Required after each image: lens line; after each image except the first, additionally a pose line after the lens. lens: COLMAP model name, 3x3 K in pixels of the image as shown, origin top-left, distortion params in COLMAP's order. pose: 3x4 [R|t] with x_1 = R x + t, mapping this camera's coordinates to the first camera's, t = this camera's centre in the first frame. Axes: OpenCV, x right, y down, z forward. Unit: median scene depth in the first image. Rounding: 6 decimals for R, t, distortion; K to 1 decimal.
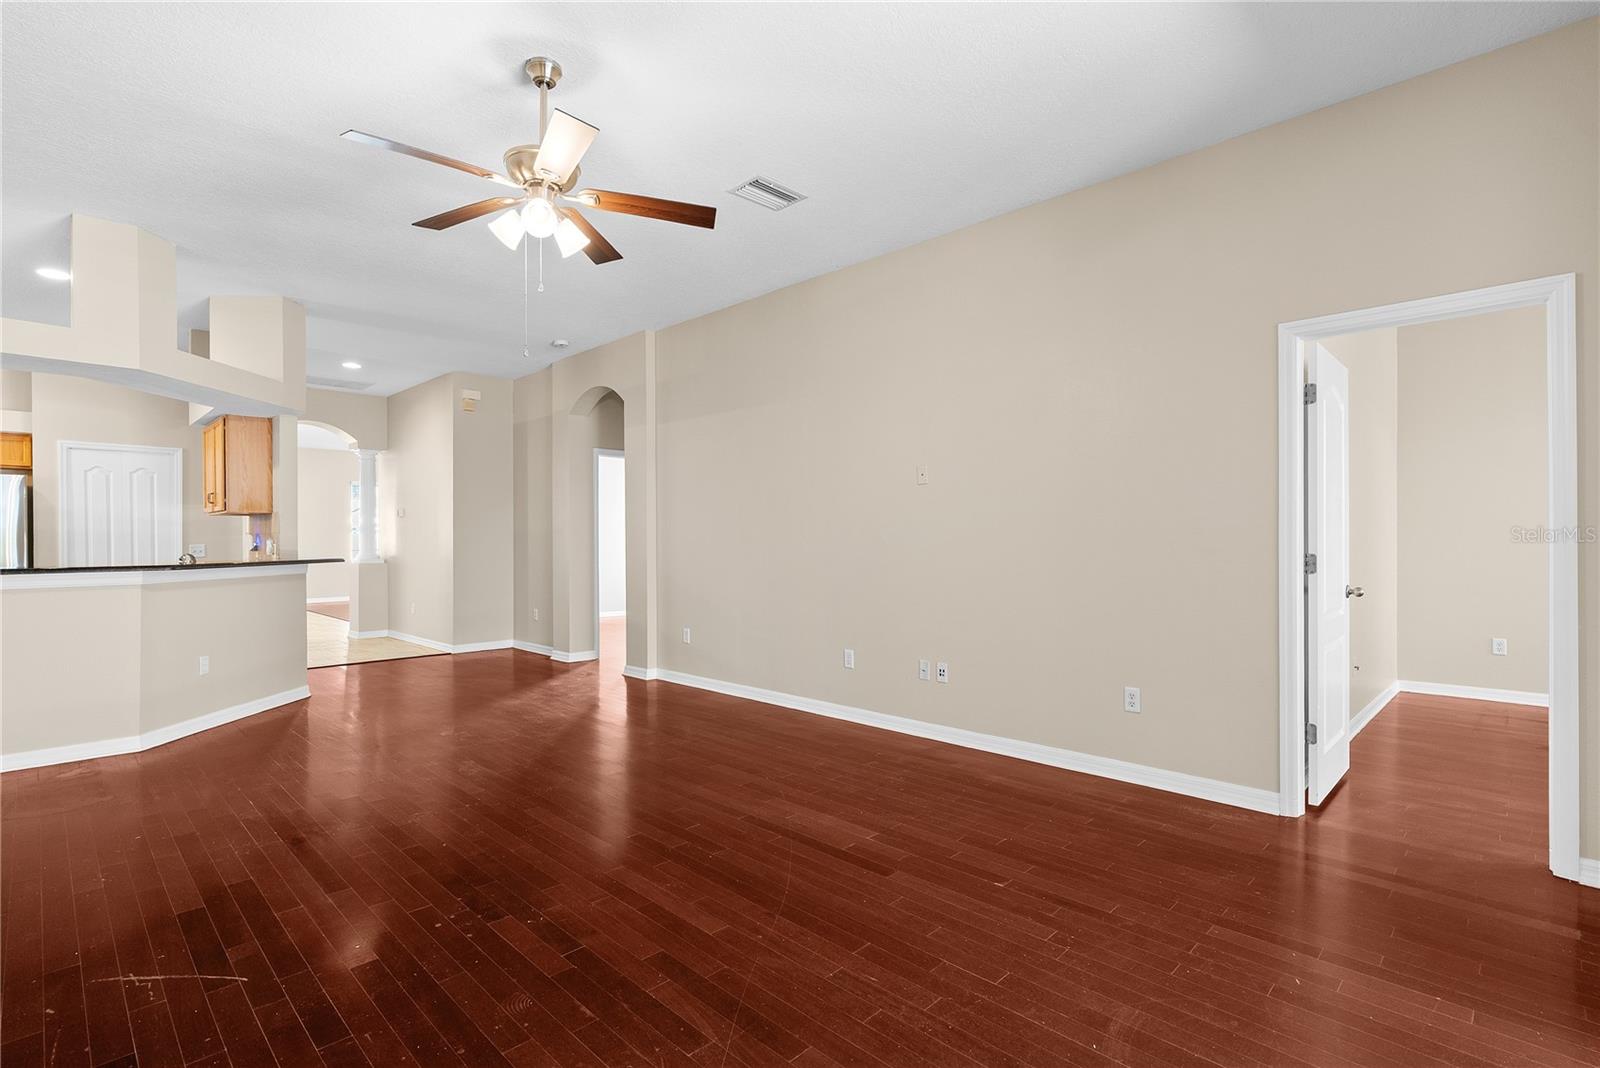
lens RADIAL K [[740.4, 0, 810.8], [0, 740.4, 530.5], [0, 0, 1]] dist [-0.010589, 0.001323]
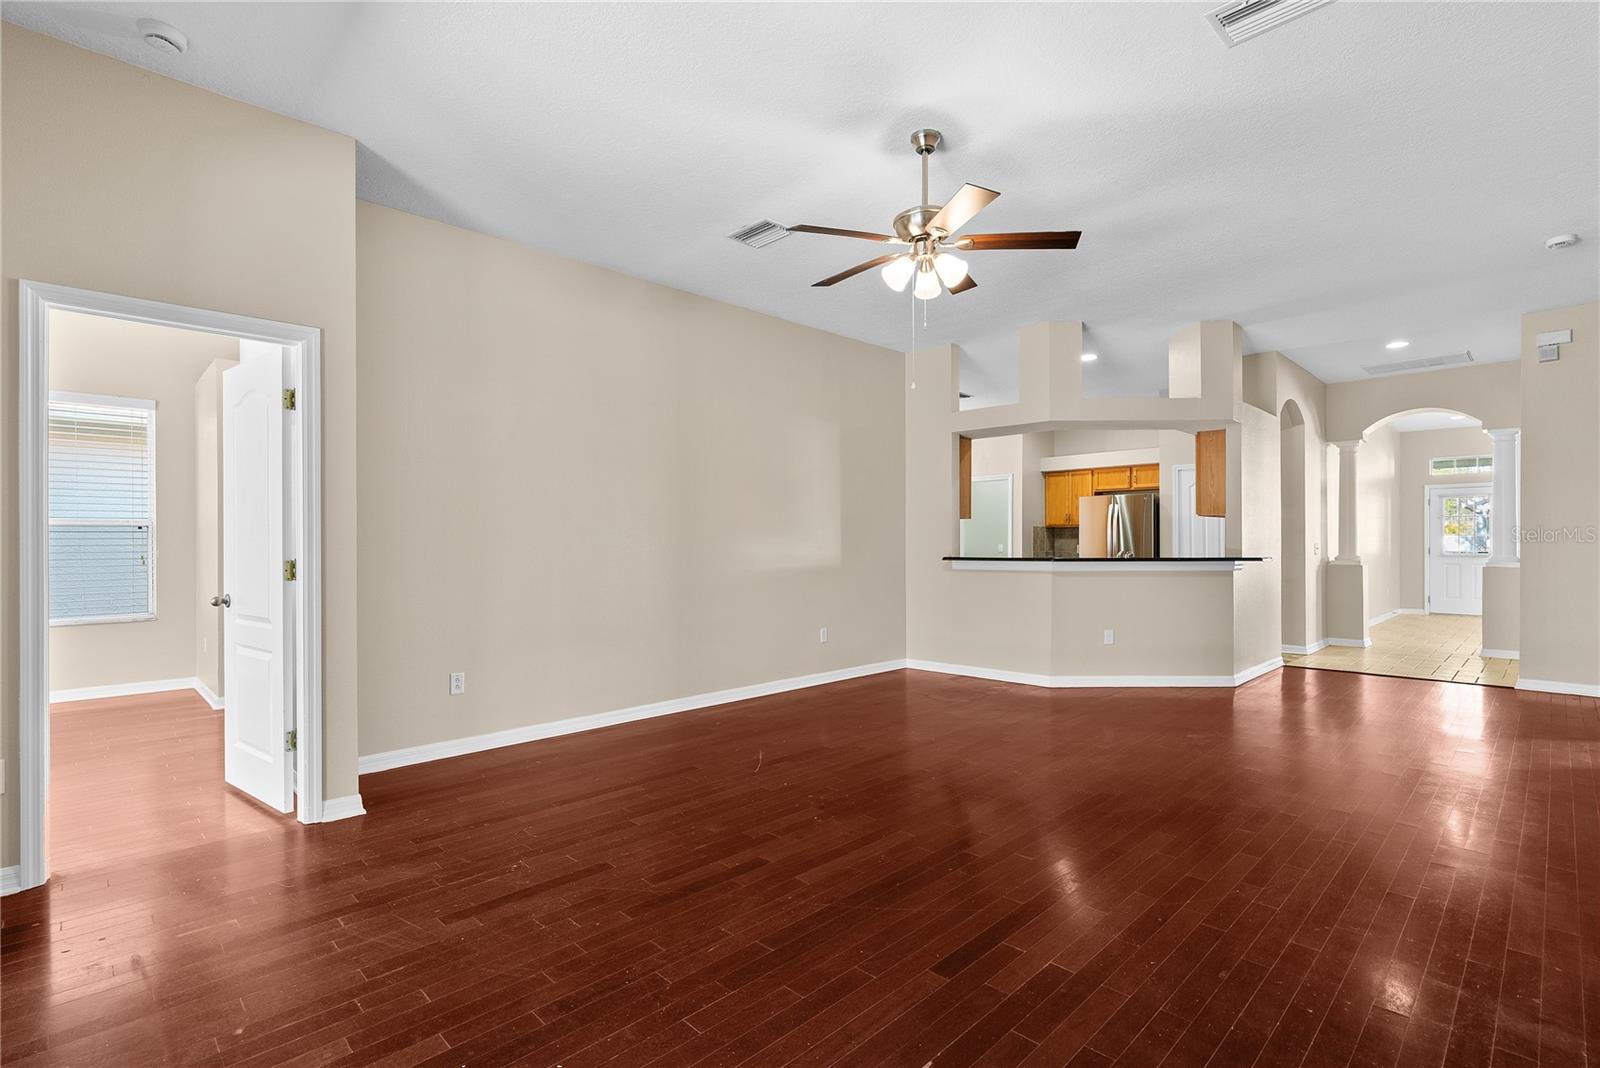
lens RADIAL K [[740.4, 0, 810.7], [0, 740.4, 544.4], [0, 0, 1]] dist [-0.010589, 0.001323]
pose [[0.007227, 0.009865, -0.999925, 0.656955], [0.016059, 0.999821, 0.009980, 0.000840], [0.999845, -0.016130, 0.007067, 0.645526]]
